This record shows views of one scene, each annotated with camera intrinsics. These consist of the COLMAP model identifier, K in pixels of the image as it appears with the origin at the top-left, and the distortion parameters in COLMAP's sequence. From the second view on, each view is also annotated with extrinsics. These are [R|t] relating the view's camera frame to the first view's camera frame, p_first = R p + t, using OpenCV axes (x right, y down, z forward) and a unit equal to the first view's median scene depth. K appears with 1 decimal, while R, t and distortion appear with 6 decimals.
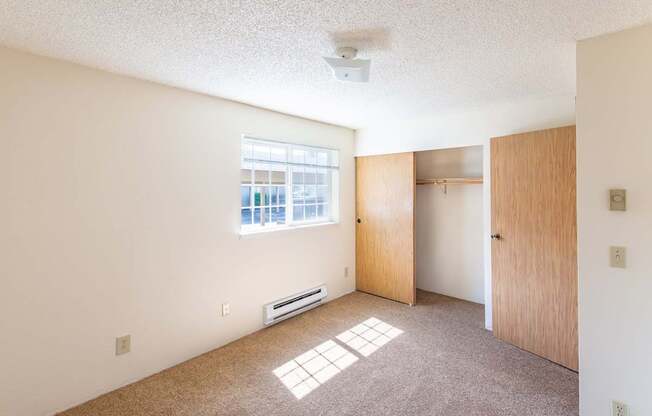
lens RADIAL K [[290.8, 0, 326.4], [0, 290.8, 189.1], [0, 0, 1]] dist [-0.000483, -0.000131]
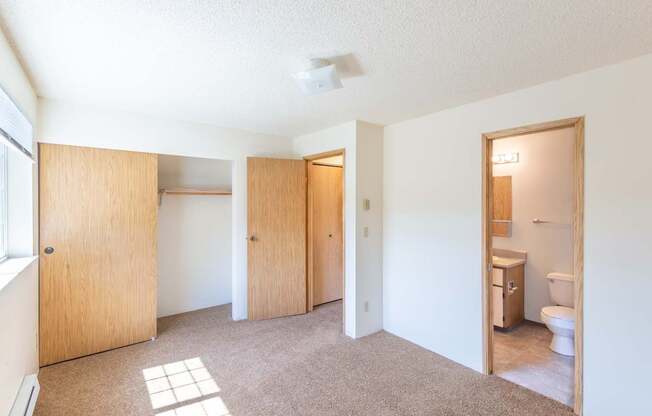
lens RADIAL K [[306.9, 0, 326.0], [0, 306.9, 208.0], [0, 0, 1]] dist [0.001136, -0.000020]
pose [[0.155642, -0.005917, 0.987796, -0.620184], [-0.000203, 0.999982, 0.006022, 0.025039], [-0.987814, -0.001138, 0.155638, 0.477417]]
